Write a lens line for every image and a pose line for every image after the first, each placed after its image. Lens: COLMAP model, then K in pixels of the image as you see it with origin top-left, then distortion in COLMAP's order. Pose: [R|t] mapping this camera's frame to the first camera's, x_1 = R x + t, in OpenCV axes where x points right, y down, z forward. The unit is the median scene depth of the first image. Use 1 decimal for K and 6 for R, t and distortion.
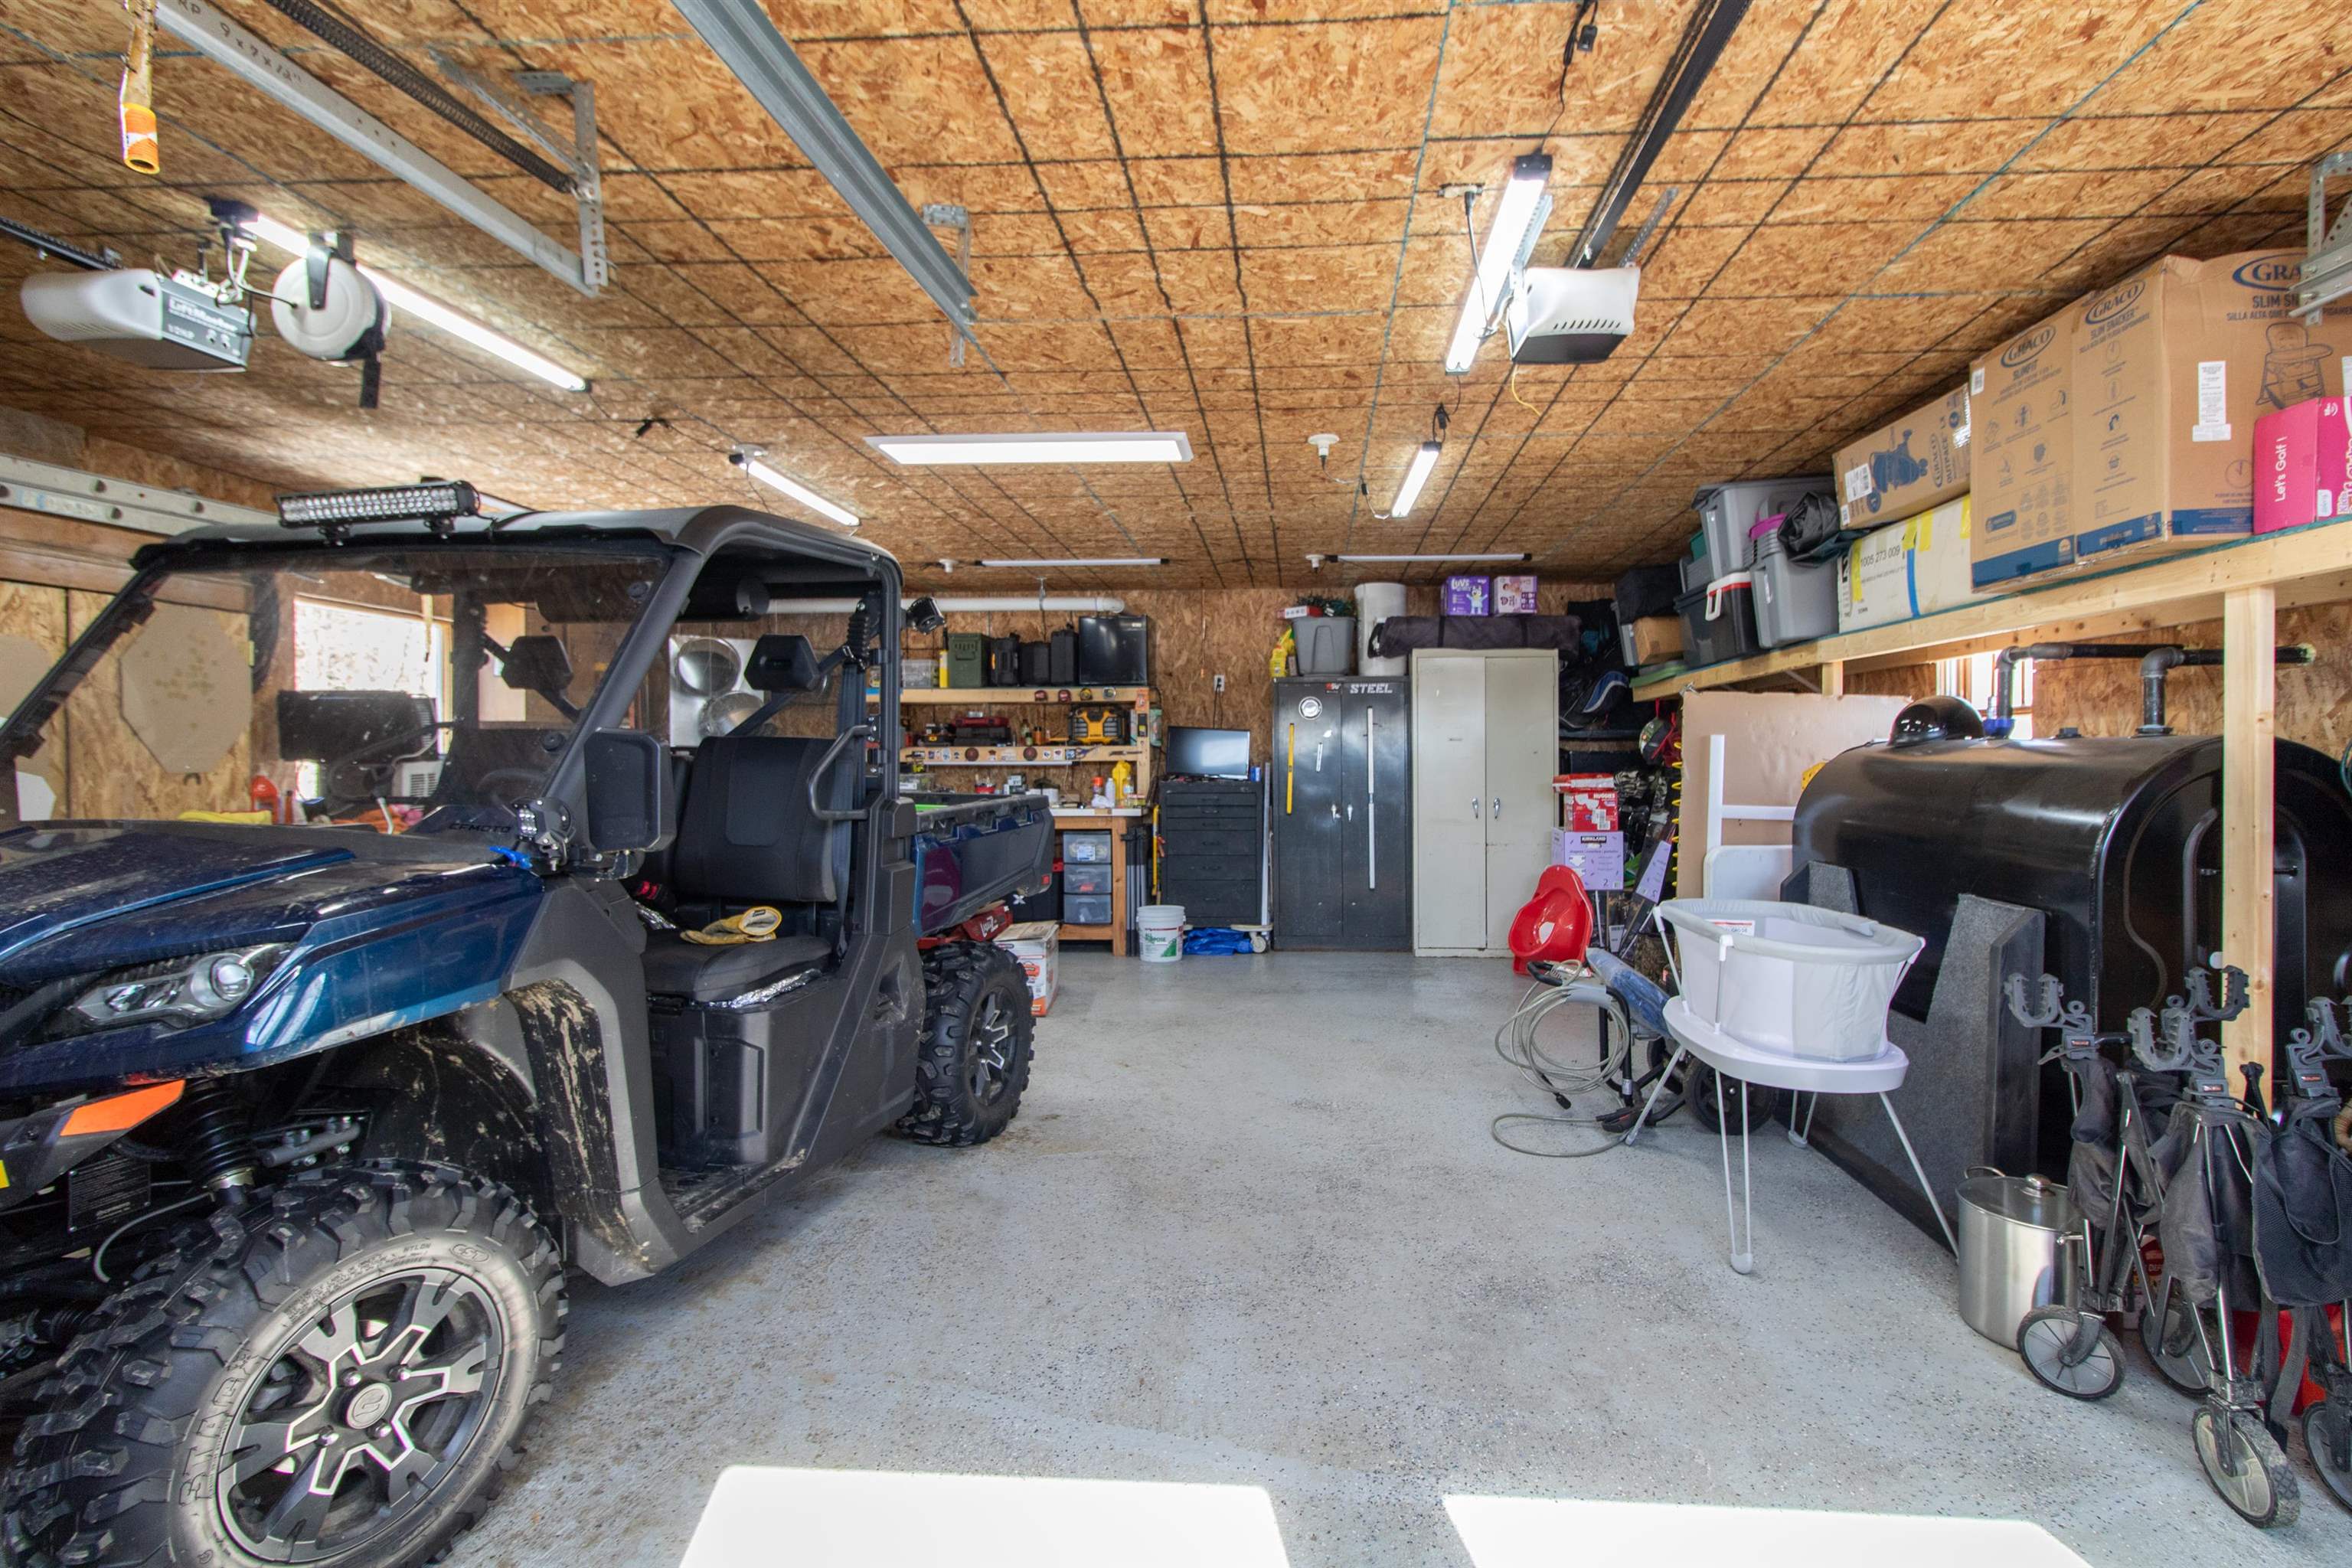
lens RADIAL K [[1101.8, 0, 1175.9], [0, 1101.8, 779.1], [0, 0, 1]] dist [0.002985, -0.000765]
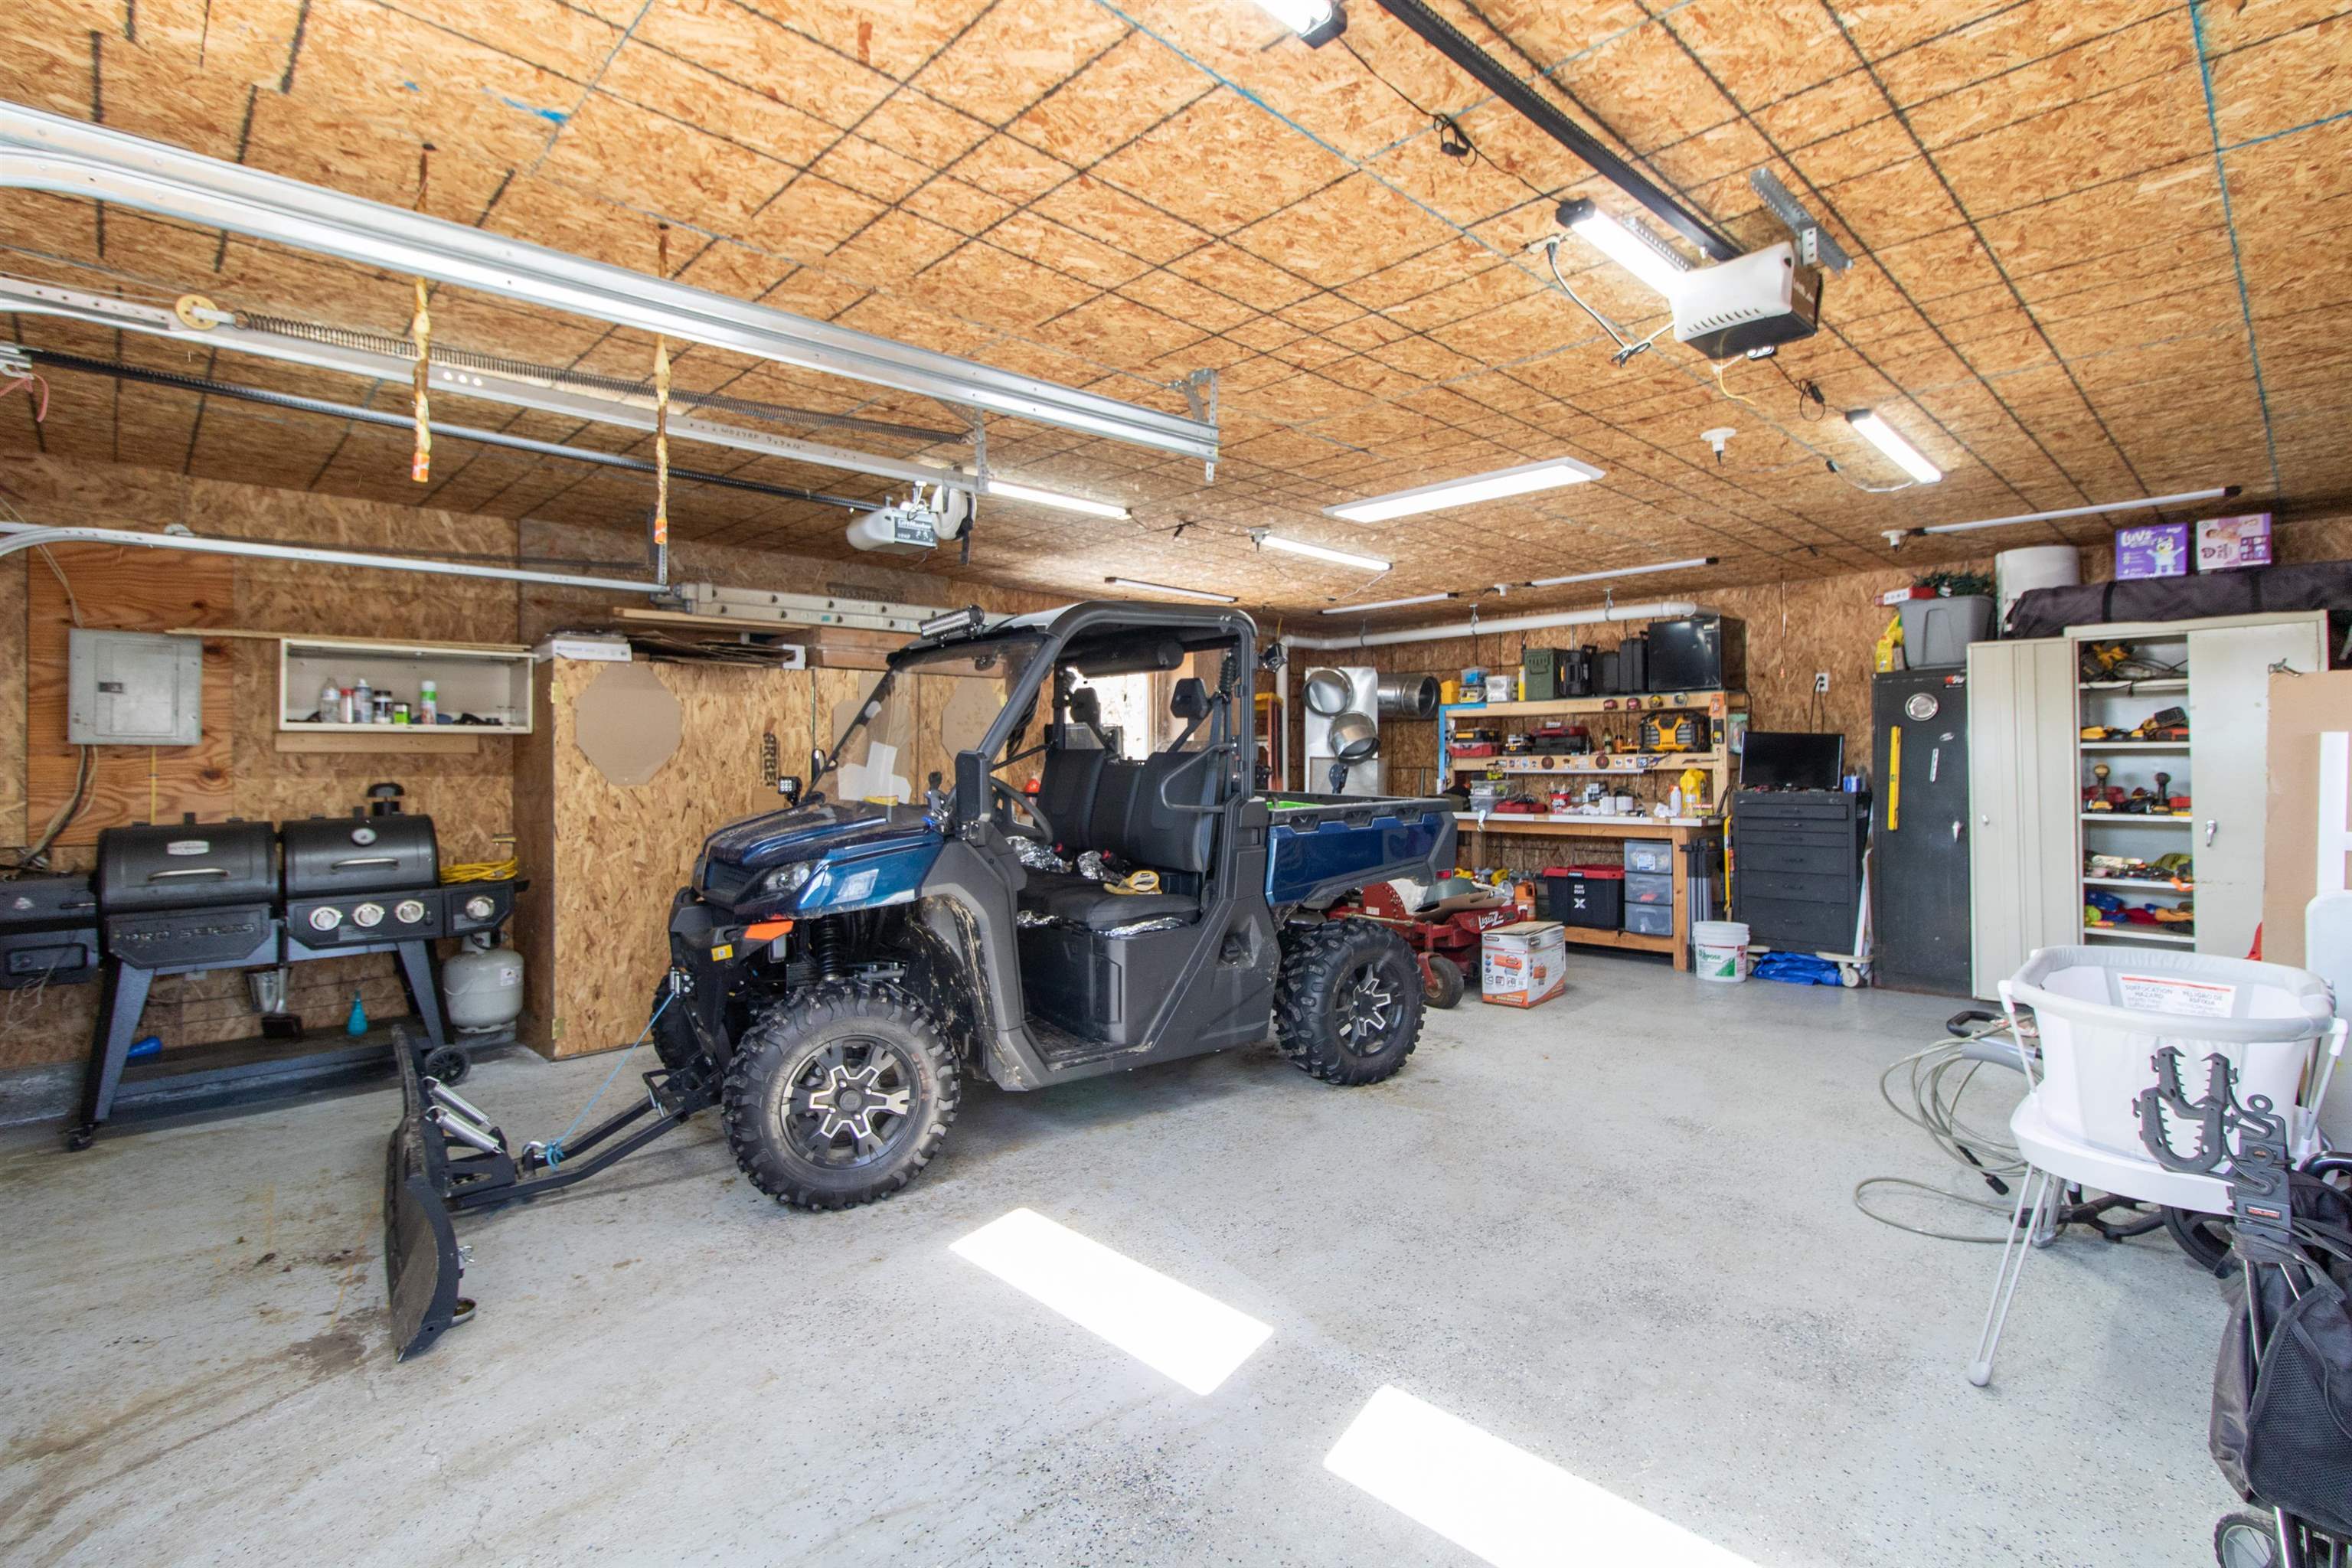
lens RADIAL K [[1101.8, 0, 1179.0], [0, 1101.8, 769.7], [0, 0, 1]] dist [0.002985, -0.000765]
pose [[0.734962, -0.000215, -0.678108, 0.445504], [-0.010469, 0.999877, -0.011664, 0.000042], [0.678027, 0.015672, 0.734870, -0.019839]]
